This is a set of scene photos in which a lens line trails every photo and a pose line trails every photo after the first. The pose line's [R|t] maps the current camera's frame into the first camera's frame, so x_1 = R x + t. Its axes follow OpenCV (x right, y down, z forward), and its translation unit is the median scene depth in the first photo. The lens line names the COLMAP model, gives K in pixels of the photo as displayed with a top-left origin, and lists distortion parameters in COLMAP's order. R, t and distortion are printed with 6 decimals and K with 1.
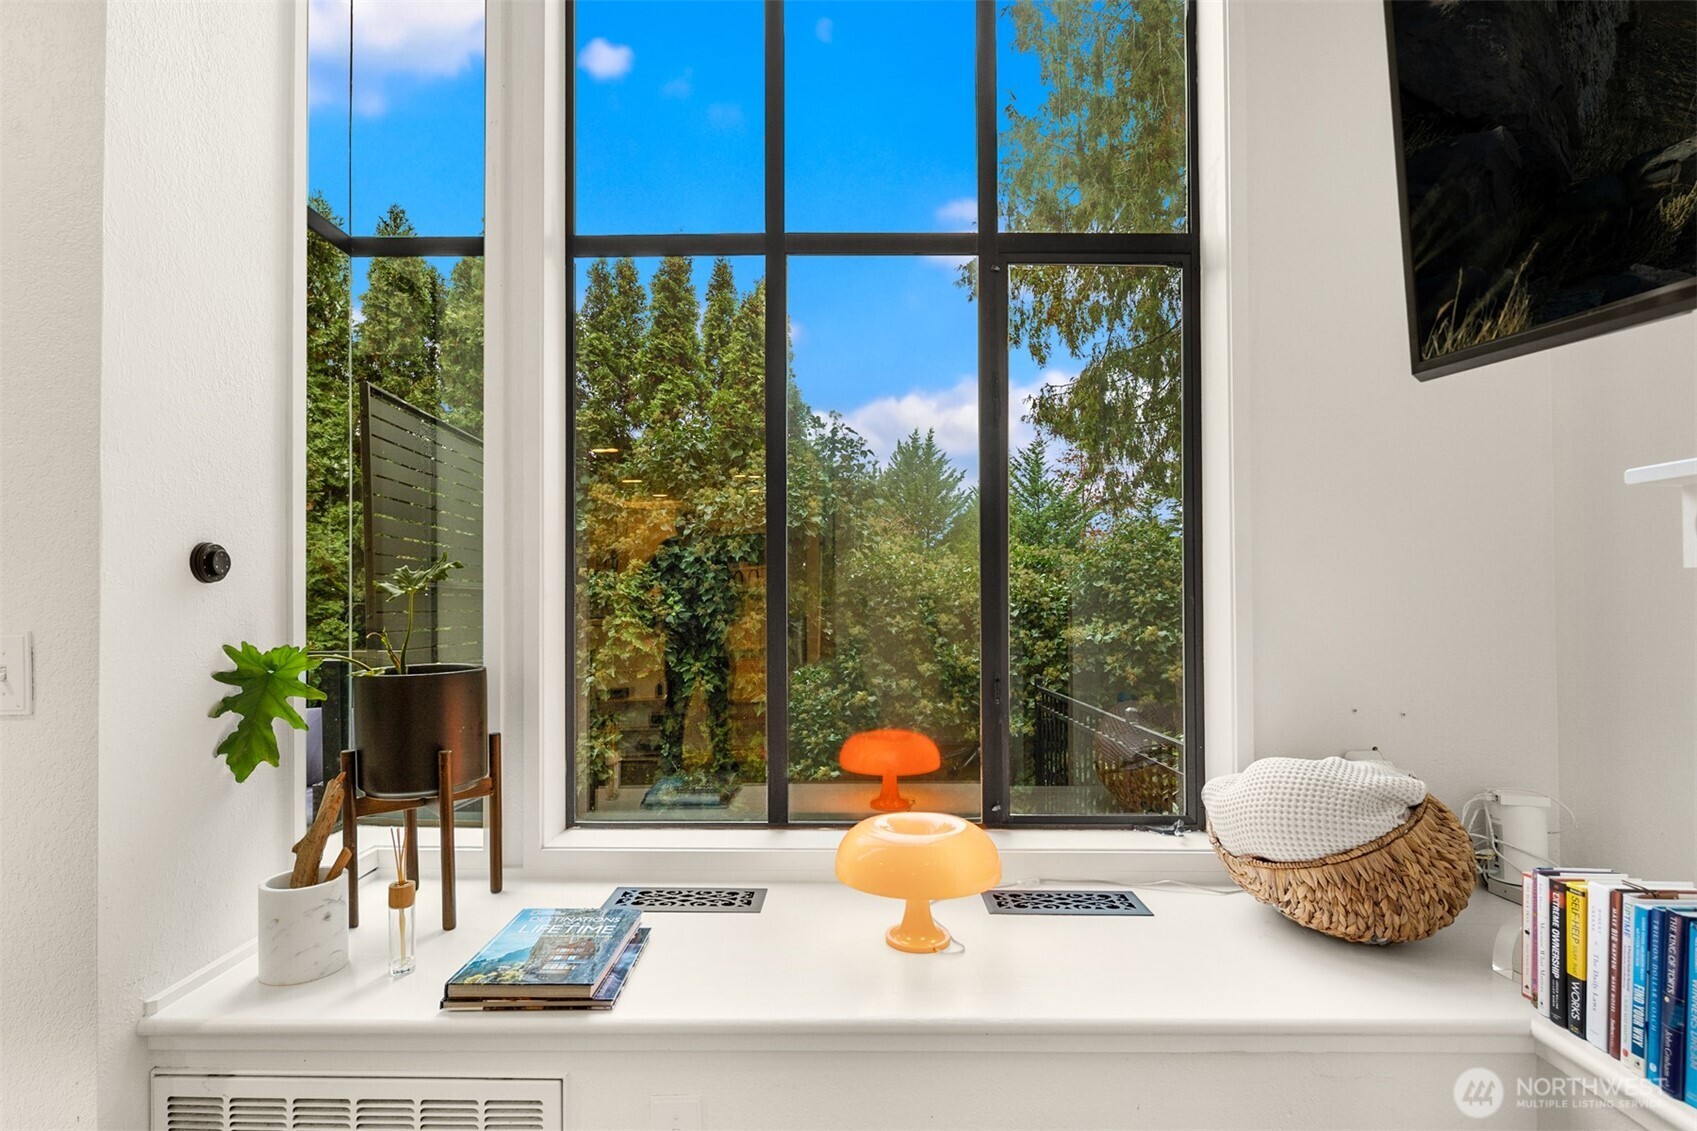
lens RADIAL K [[818.4, 0, 843.0], [0, 818.4, 595.8], [0, 0, 1]] dist [0.006937, -0.004781]
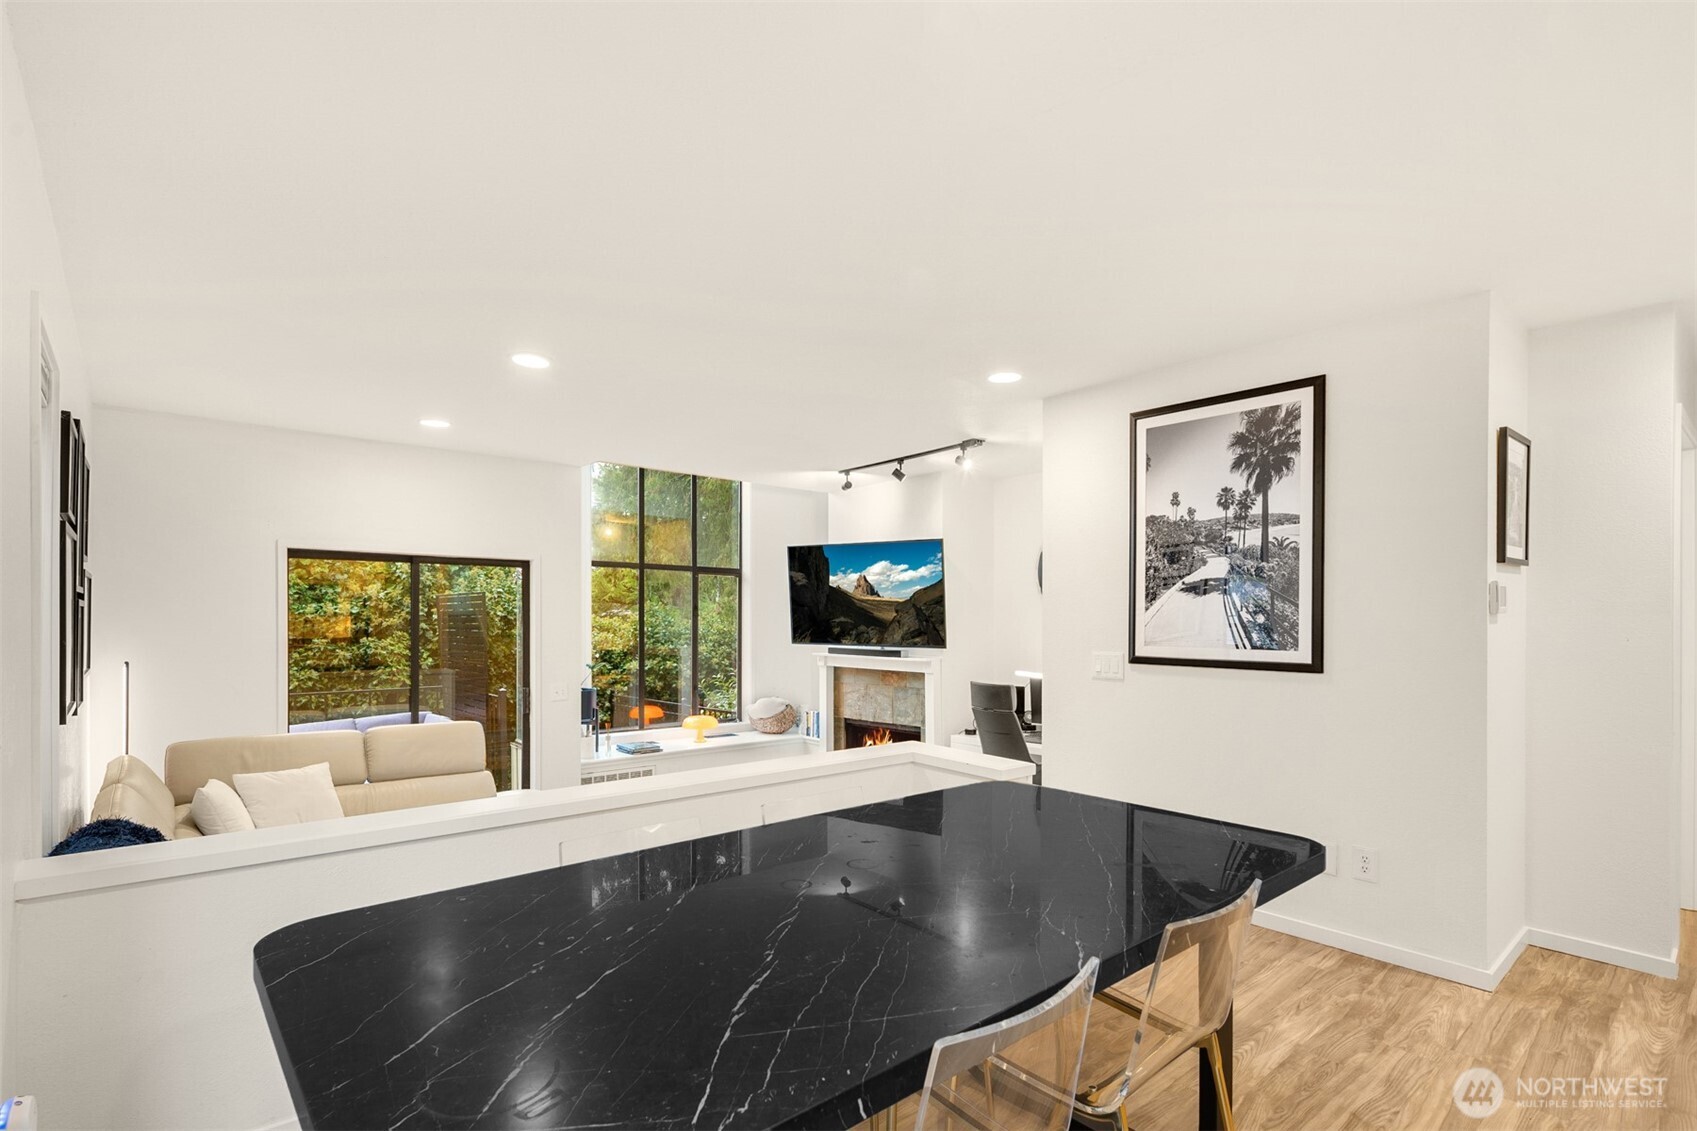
lens RADIAL K [[818.4, 0, 847.7], [0, 818.4, 620.3], [0, 0, 1]] dist [0.006937, -0.004781]
pose [[0.751707, 0.004162, 0.659484, -0.679976], [-0.009745, 0.999941, 0.004797, -0.085429], [-0.659425, -0.010033, 0.751703, -0.876089]]
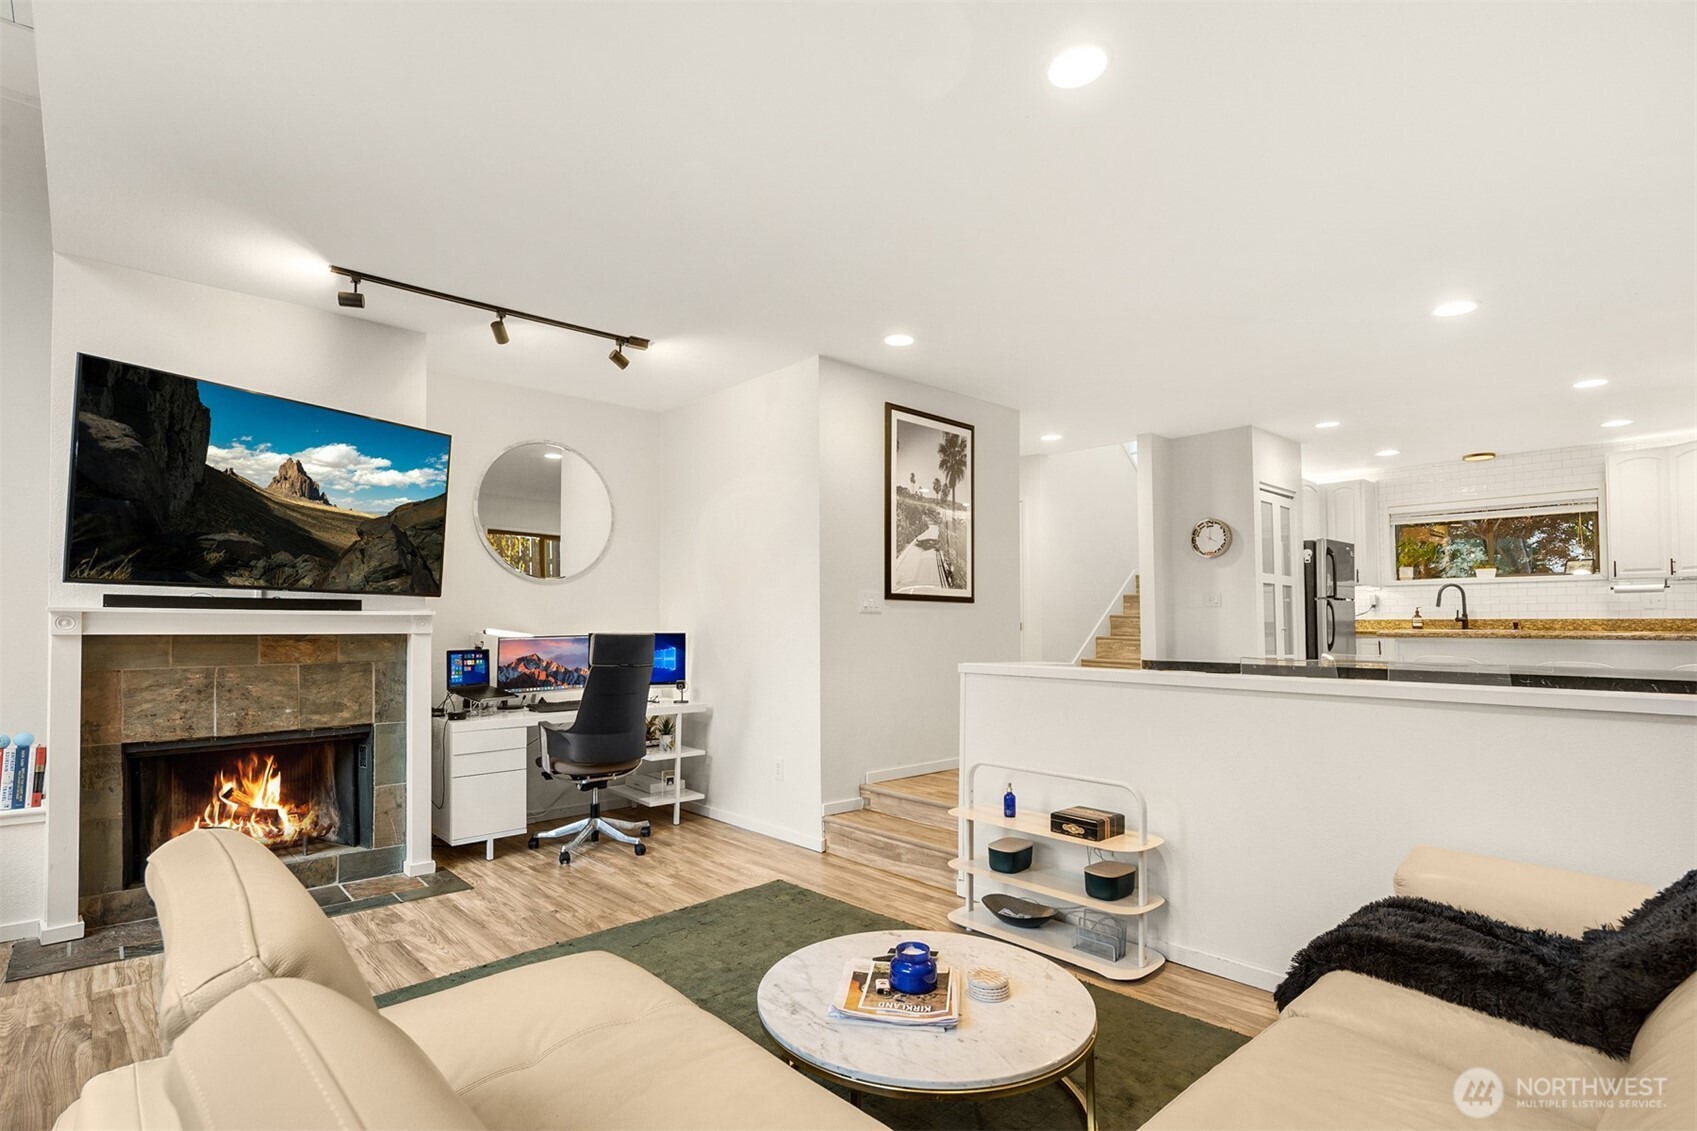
lens RADIAL K [[818.4, 0, 845.8], [0, 818.4, 598.0], [0, 0, 1]] dist [0.006937, -0.004781]
pose [[-0.679739, 0.026906, 0.732961, -0.649411], [-0.006047, 0.999087, -0.042283, -0.009850], [-0.733429, -0.033173, -0.678956, 0.143995]]
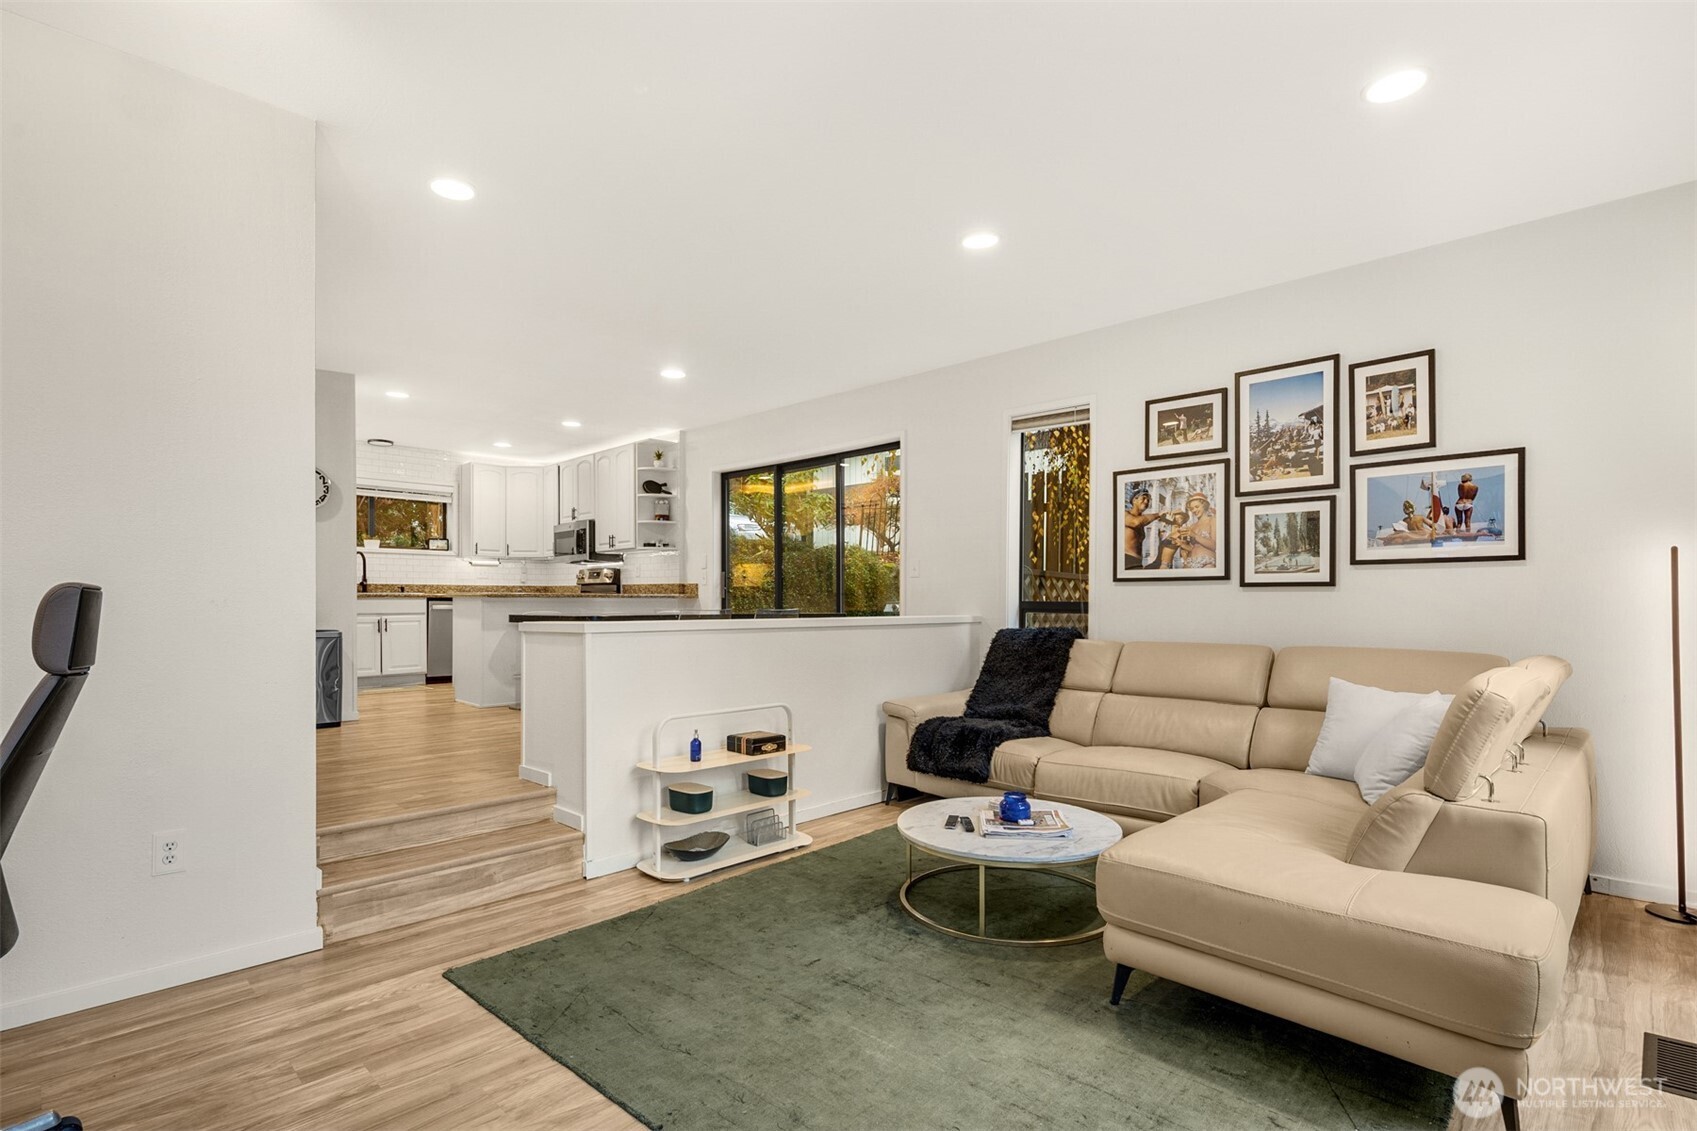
lens RADIAL K [[818.4, 0, 842.1], [0, 818.4, 601.2], [0, 0, 1]] dist [0.006937, -0.004781]
pose [[-0.701550, 0.003324, -0.712612, 0.116671], [0.005318, 0.999986, -0.000571, -0.000112], [0.712600, -0.004190, -0.701558, 0.176652]]
